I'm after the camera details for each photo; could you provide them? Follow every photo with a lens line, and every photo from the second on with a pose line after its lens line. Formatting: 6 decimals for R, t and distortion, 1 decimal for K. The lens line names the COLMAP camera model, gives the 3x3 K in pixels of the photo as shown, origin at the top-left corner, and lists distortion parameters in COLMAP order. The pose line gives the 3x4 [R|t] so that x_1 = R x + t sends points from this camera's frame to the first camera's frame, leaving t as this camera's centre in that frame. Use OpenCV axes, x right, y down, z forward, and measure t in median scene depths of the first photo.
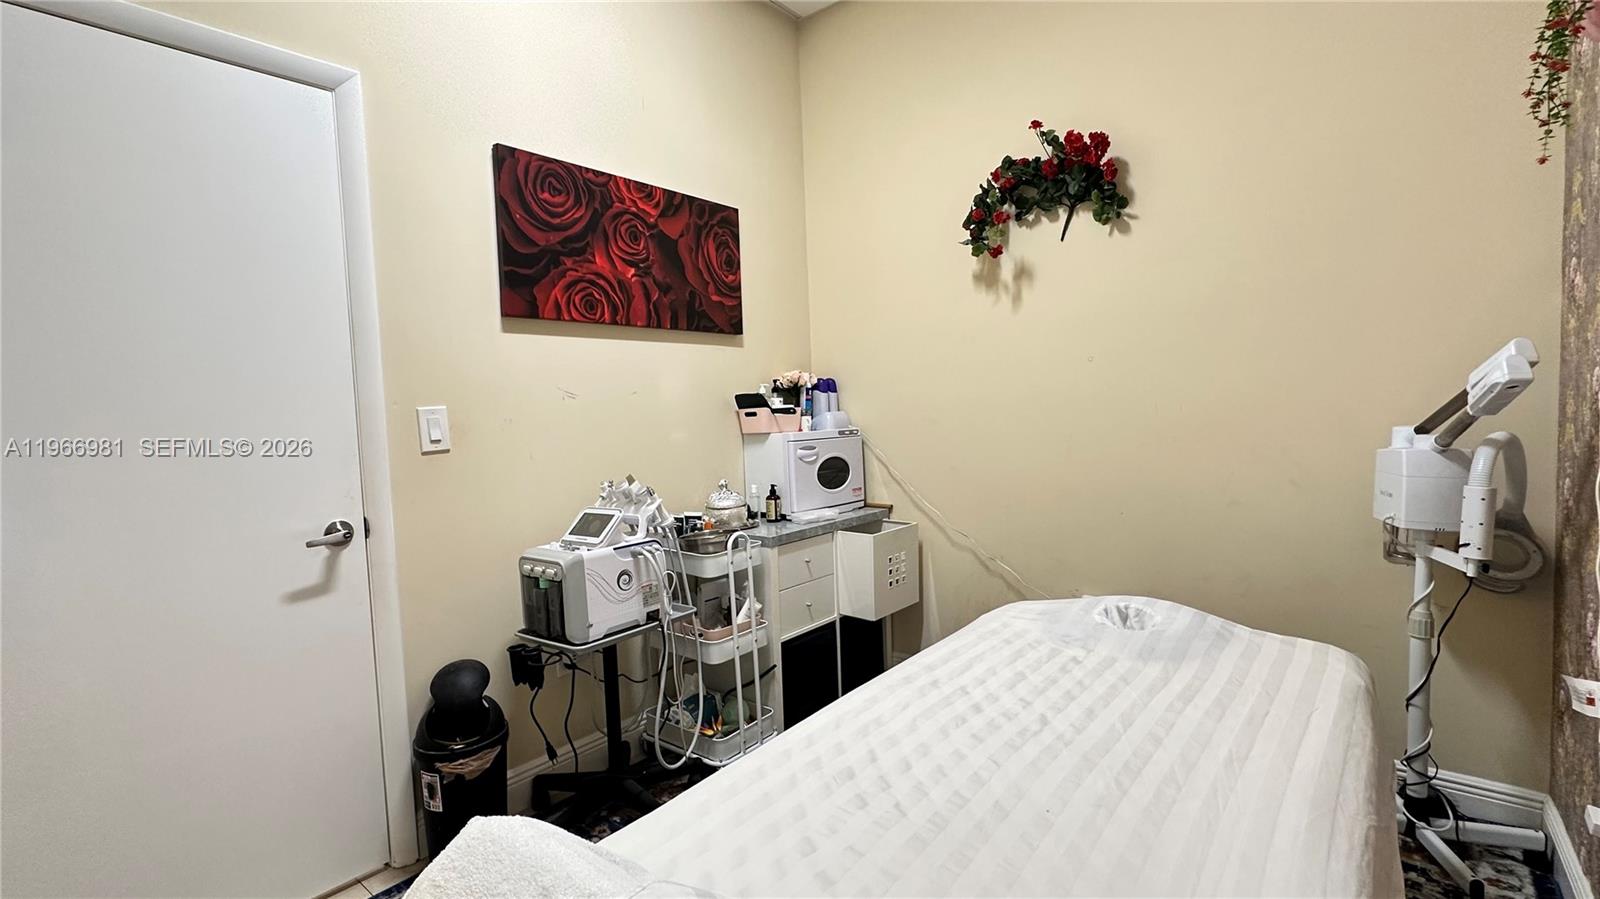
lens RADIAL K [[712.9, 0, 799.8], [0, 712.9, 442.9], [0, 0, 1]] dist [-0.003803, 0.000446]
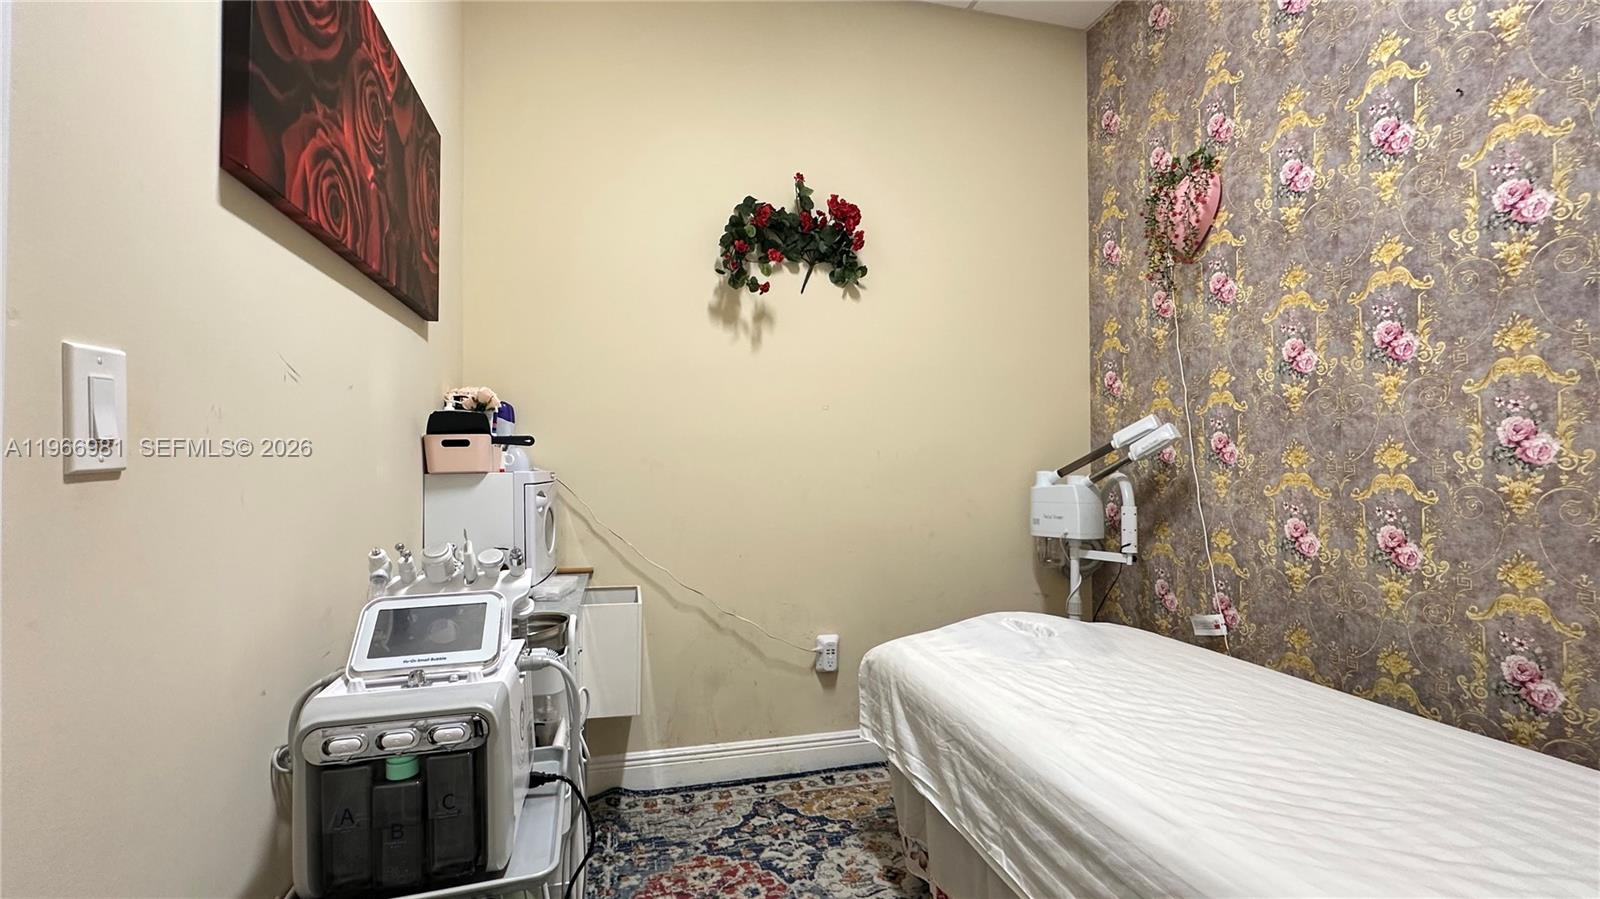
lens RADIAL K [[712.9, 0, 801.6], [0, 712.9, 446.4], [0, 0, 1]] dist [-0.003803, 0.000446]
pose [[0.591416, 0.054996, 0.804489, -0.465649], [0.021299, 0.996258, -0.083763, 0.028263], [-0.806085, 0.066673, 0.588031, 0.405840]]
